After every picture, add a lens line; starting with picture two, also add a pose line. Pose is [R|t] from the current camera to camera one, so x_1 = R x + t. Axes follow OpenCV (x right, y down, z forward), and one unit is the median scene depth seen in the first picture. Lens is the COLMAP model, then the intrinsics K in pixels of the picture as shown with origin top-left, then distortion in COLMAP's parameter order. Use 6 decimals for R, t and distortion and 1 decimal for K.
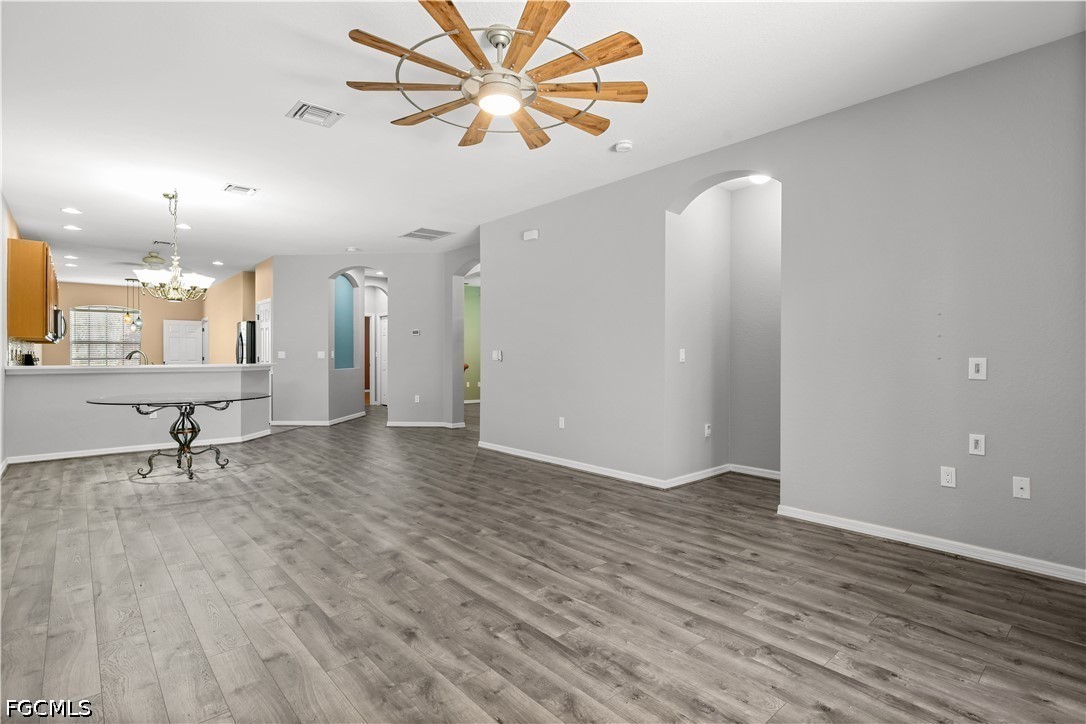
lens RADIAL K [[528.4, 0, 544.0], [0, 528.4, 358.9], [0, 0, 1]] dist [0.001440, 0.000450]
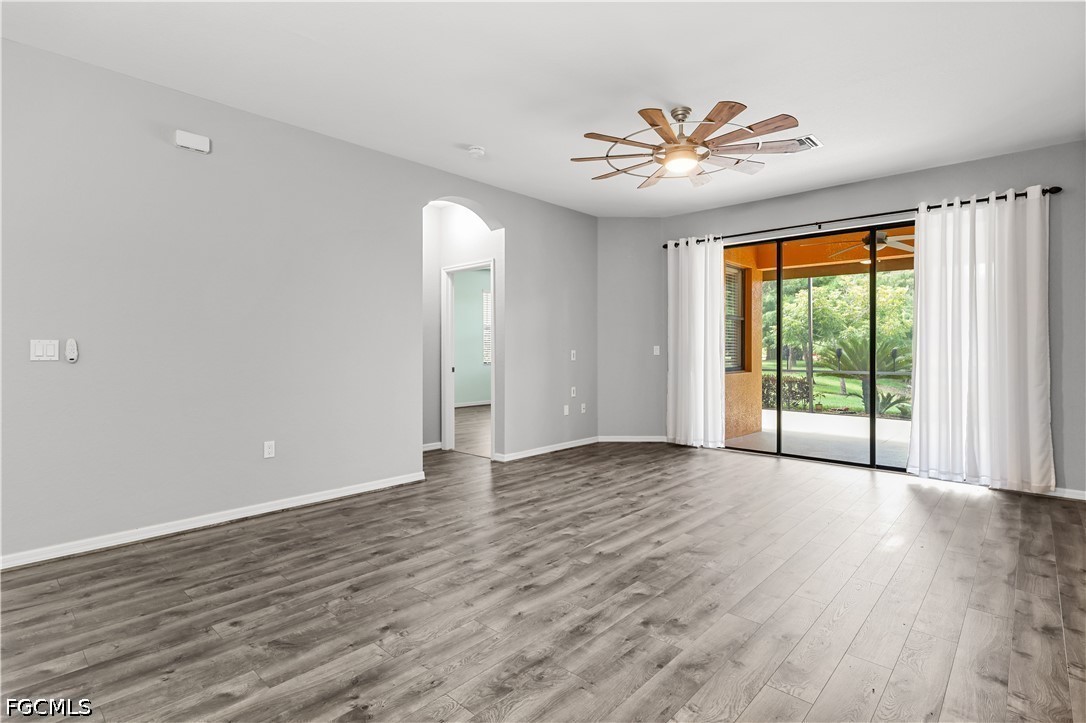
lens RADIAL K [[528.4, 0, 544.2], [0, 528.4, 354.6], [0, 0, 1]] dist [0.001440, 0.000450]
pose [[-0.097686, -0.010527, 0.995162, -1.110441], [0.006778, 0.999914, 0.011243, -0.008651], [-0.995194, 0.007844, -0.097607, 1.184148]]
